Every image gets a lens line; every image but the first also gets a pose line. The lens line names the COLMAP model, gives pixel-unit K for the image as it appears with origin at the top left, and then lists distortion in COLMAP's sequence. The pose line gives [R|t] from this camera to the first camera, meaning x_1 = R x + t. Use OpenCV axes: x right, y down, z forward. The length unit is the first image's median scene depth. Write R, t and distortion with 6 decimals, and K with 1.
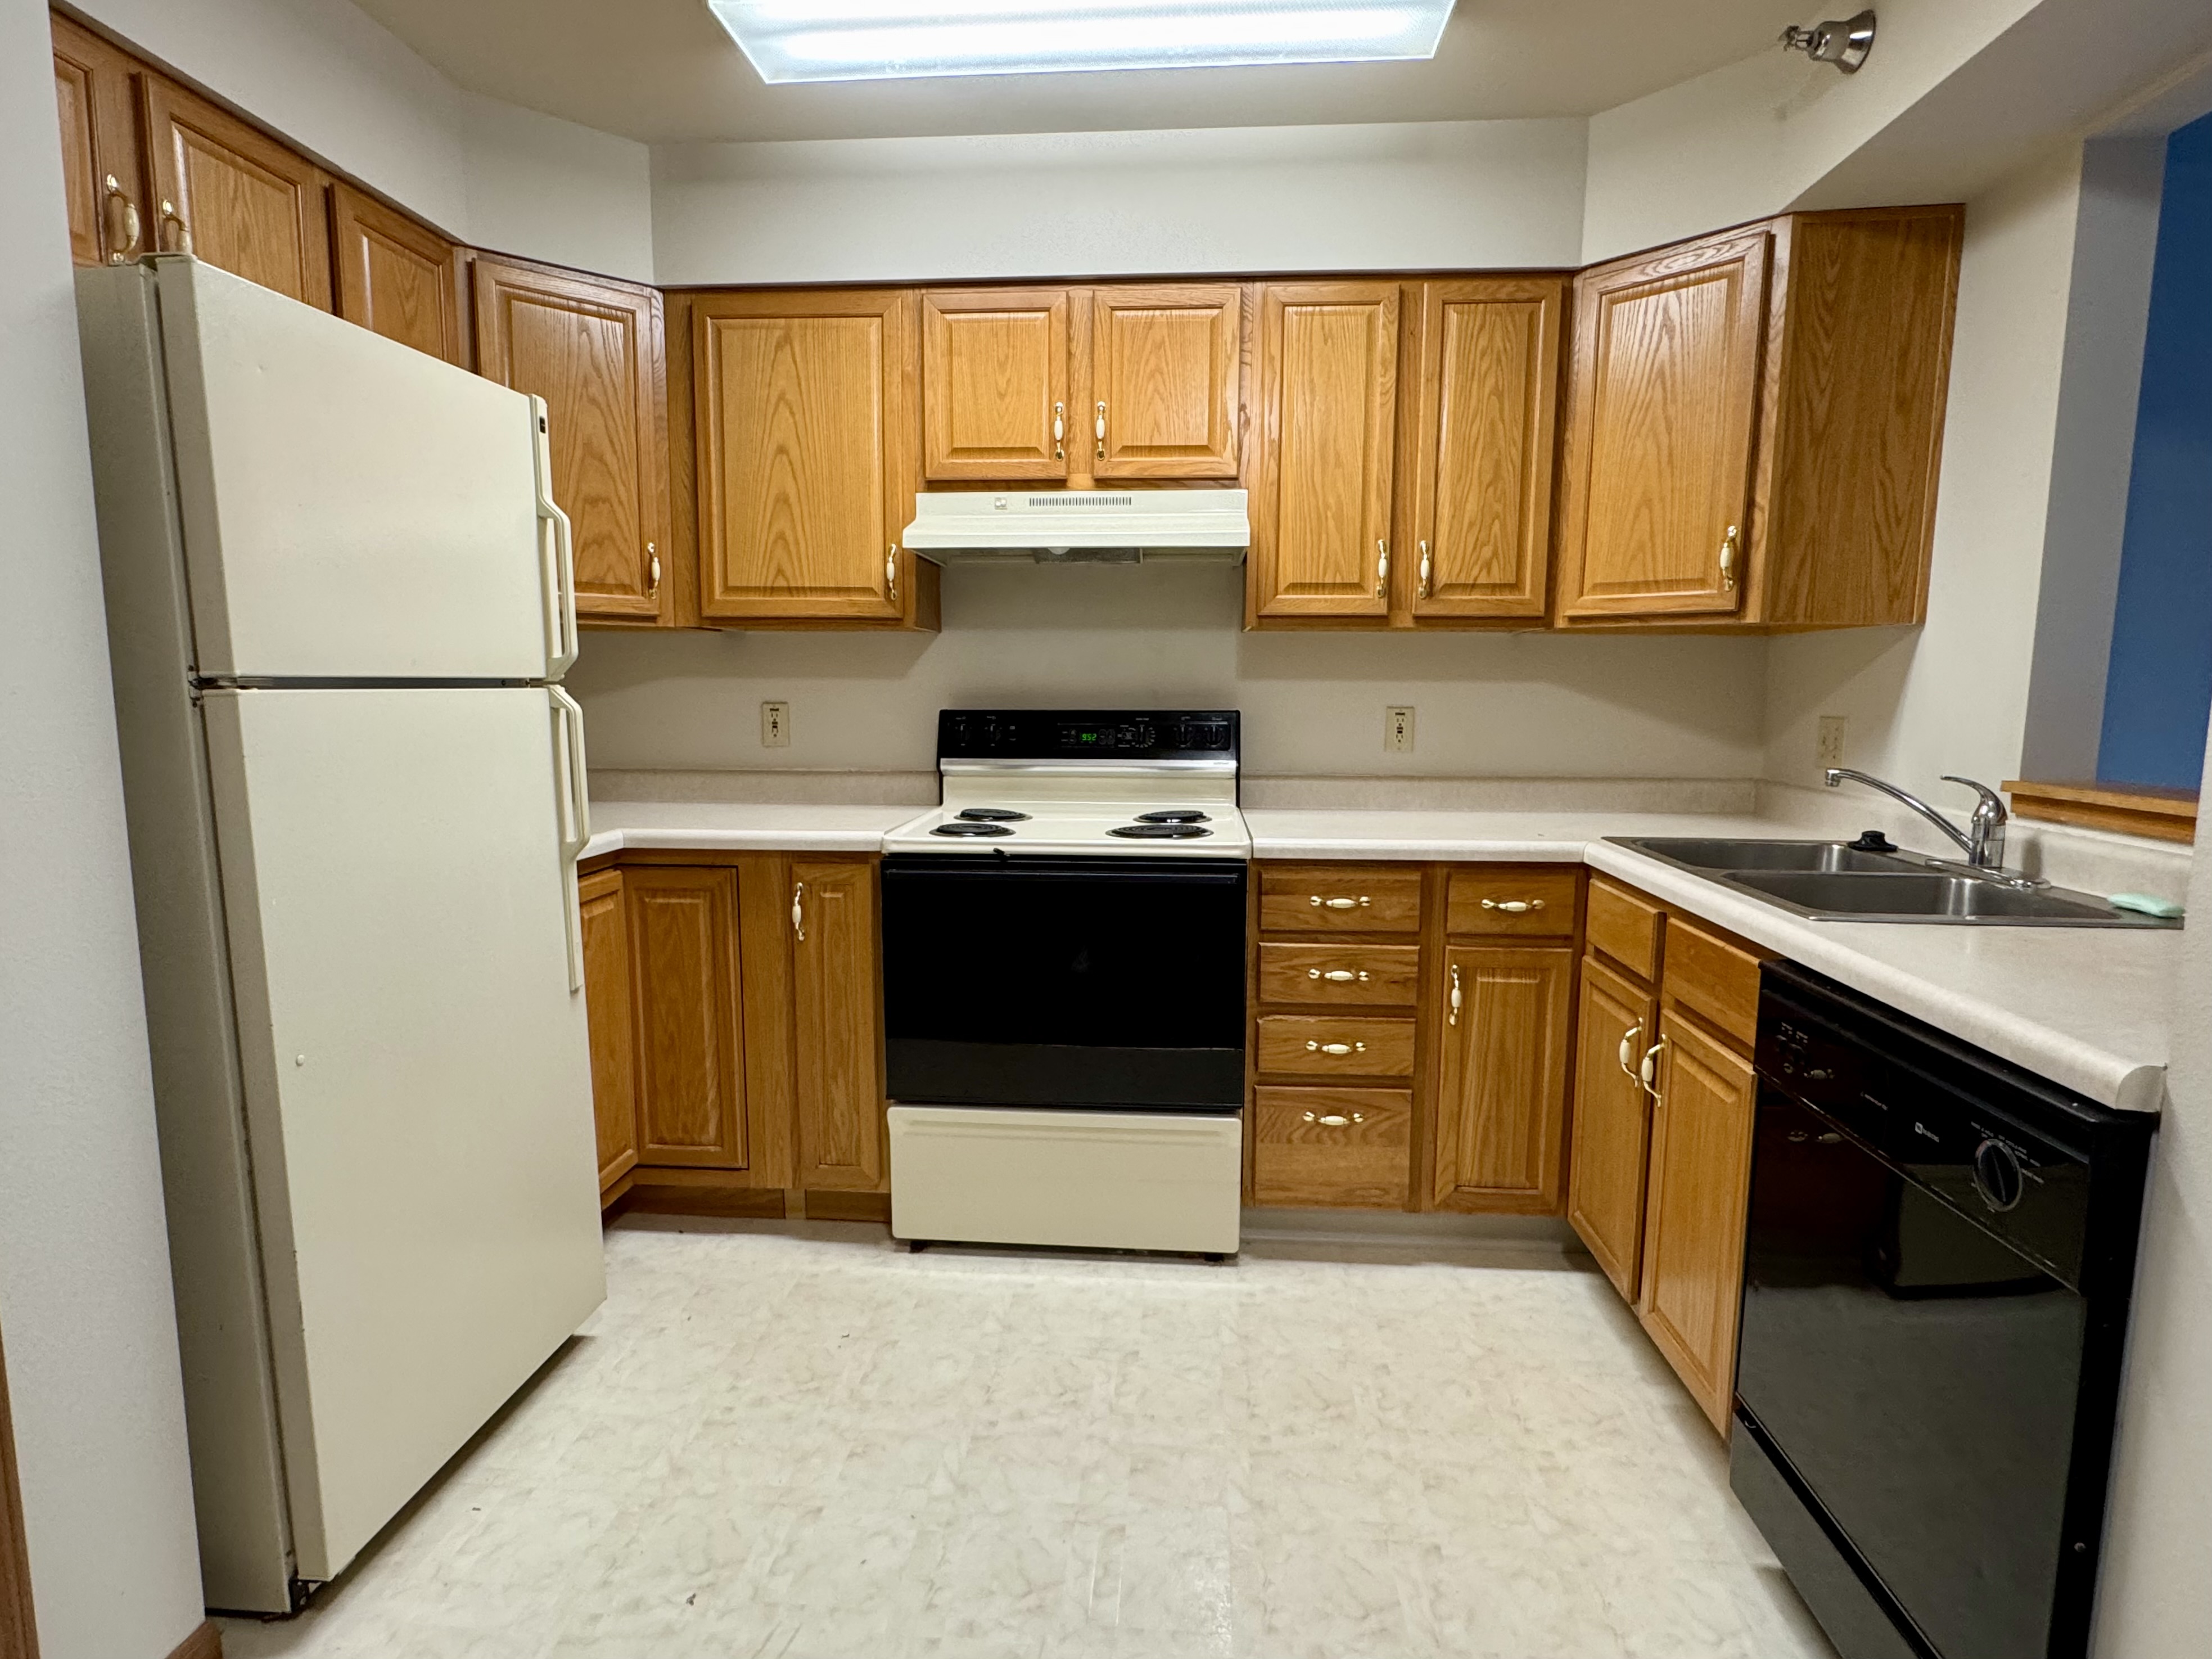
lens RADIAL K [[1177.2, 0, 1100.5], [0, 1177.2, 831.8], [0, 0, 1]] dist [0.000003, -0.000016]
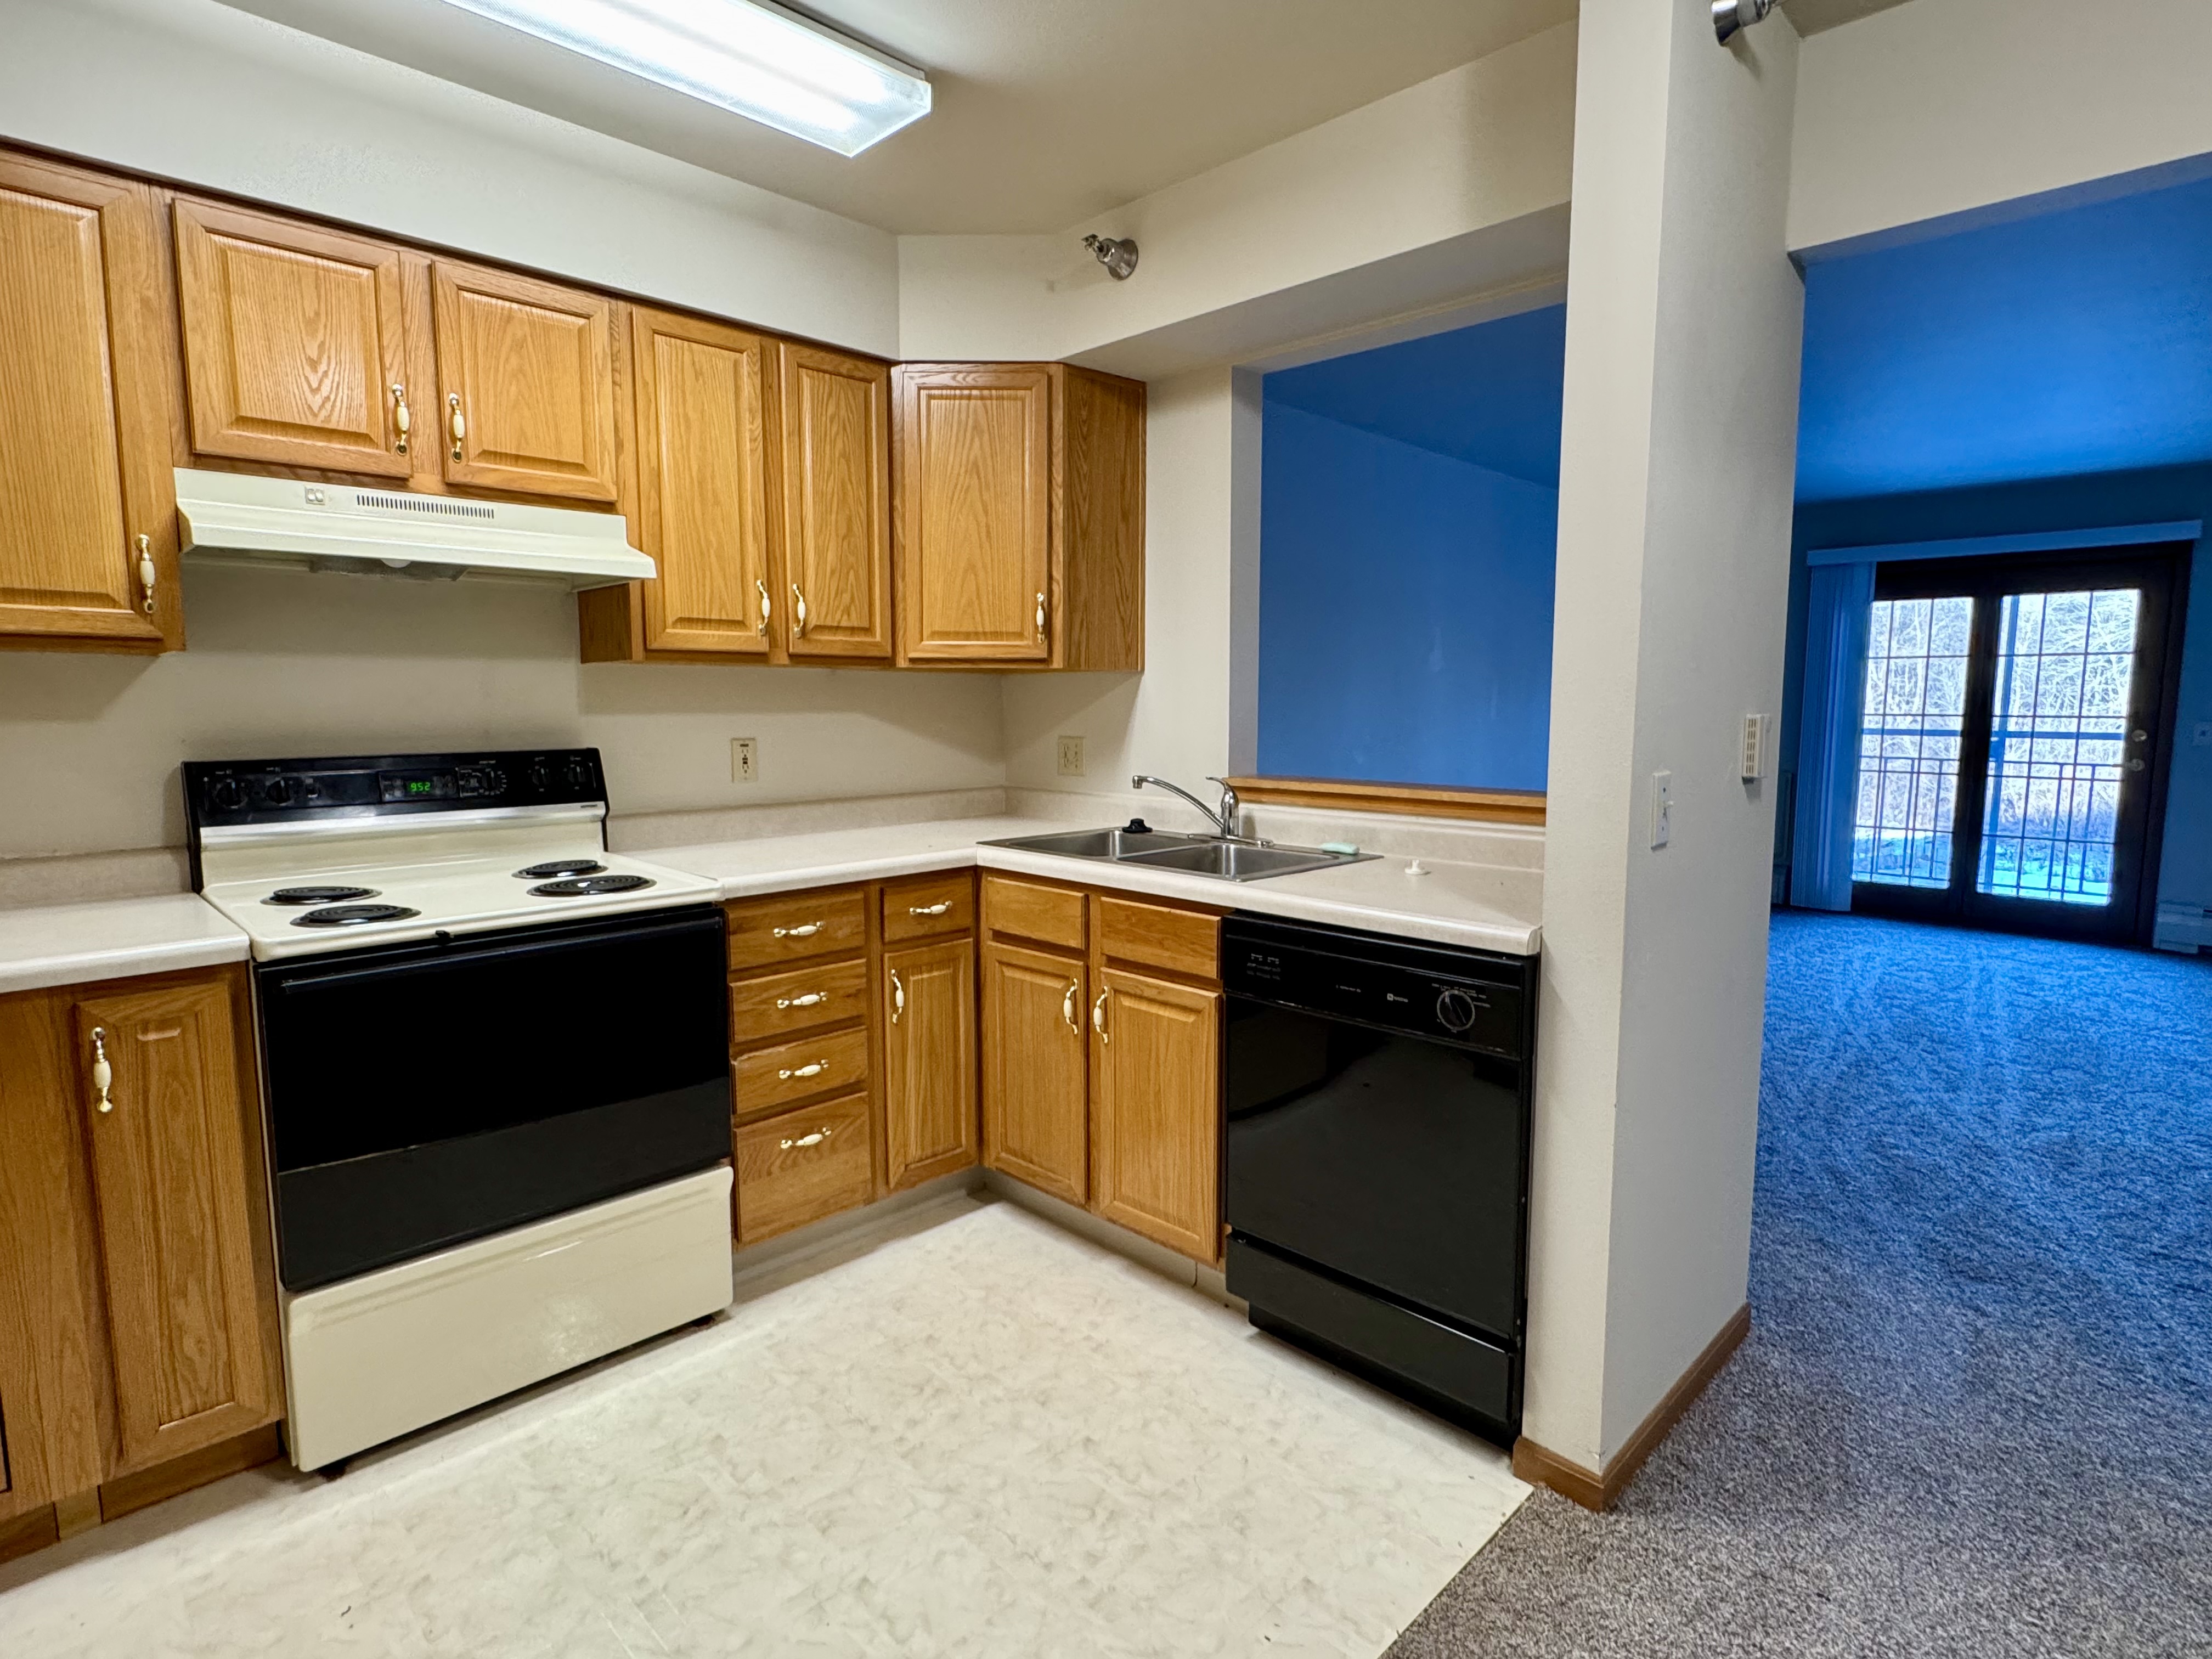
lens RADIAL K [[1146.3, 0, 1105.7], [0, 1146.3, 826.1], [0, 0, 1]] dist [0.001135, 0.000642]
pose [[0.652076, -0.088892, 0.752925, -0.357859], [0.099127, 0.994574, 0.031572, -0.035026], [-0.751646, 0.054047, 0.657349, 0.121173]]
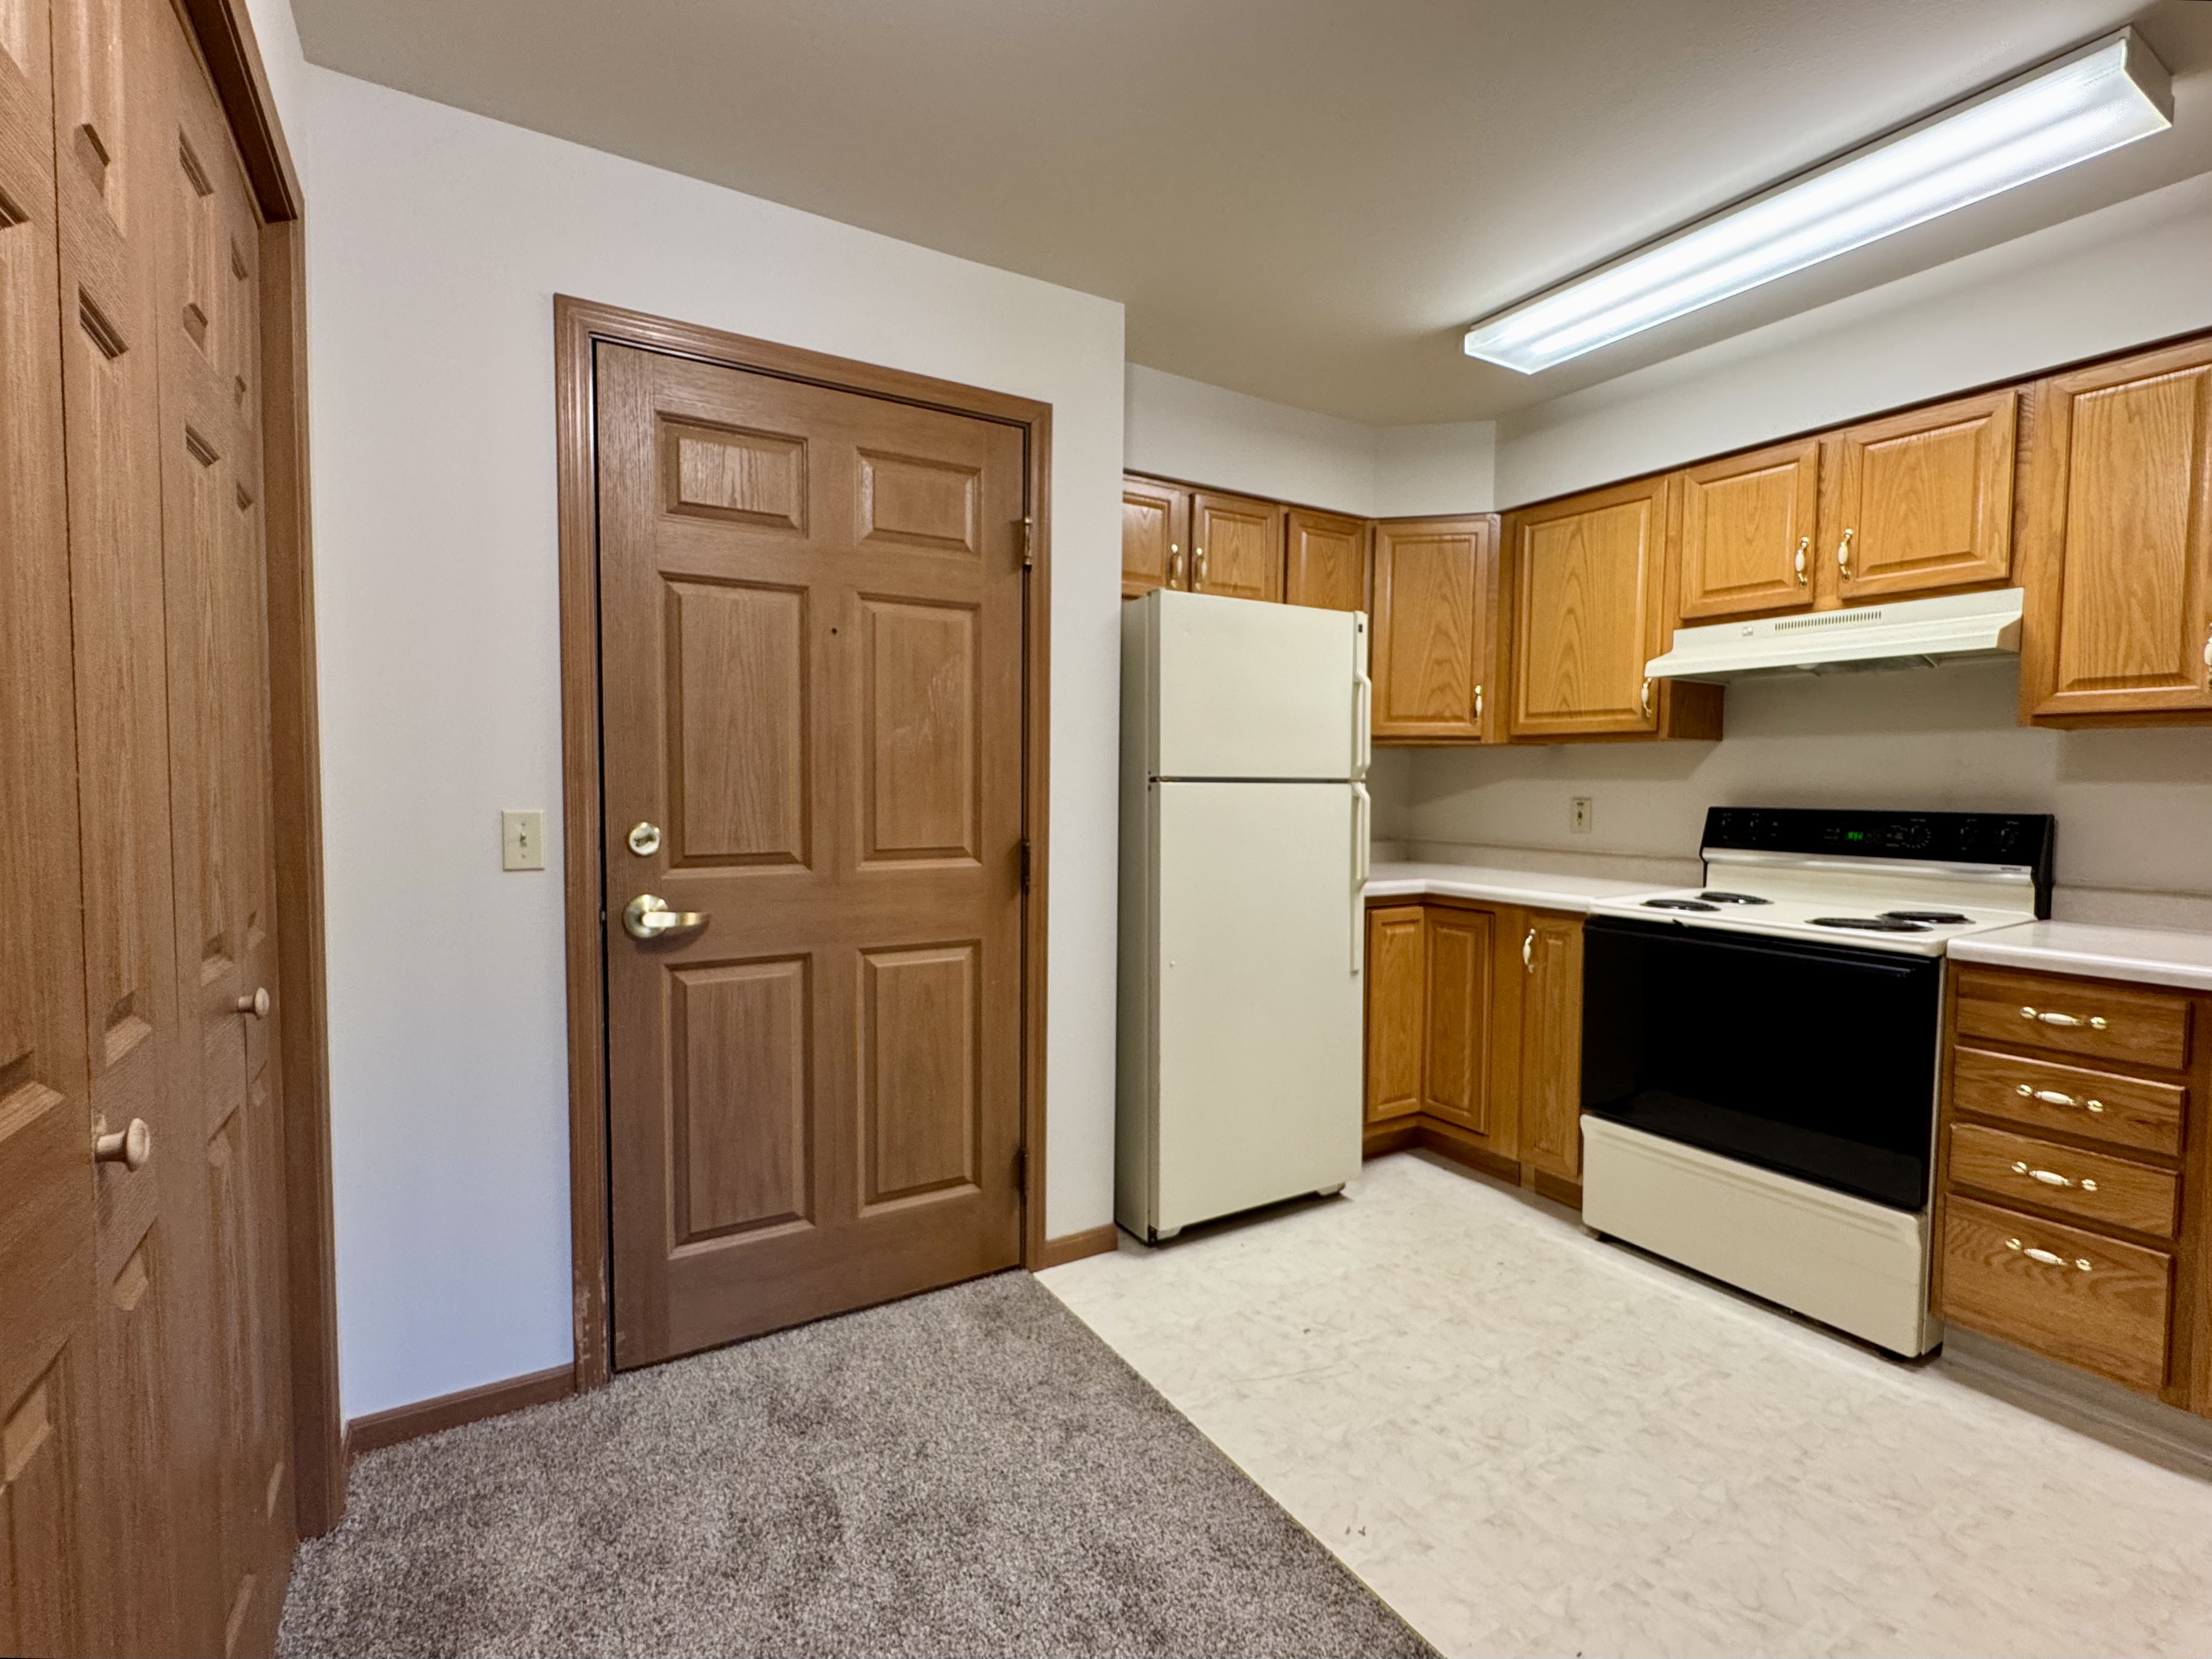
lens RADIAL K [[1010.4, 0, 1106.0], [0, 1010.4, 829.5], [0, 0, 1]] dist [0.000344, -0.000346]
pose [[0.591681, 0.040589, -0.805150, 0.375589], [-0.107294, 0.993812, -0.028747, 0.014539], [0.799000, 0.103397, 0.592374, -0.086166]]
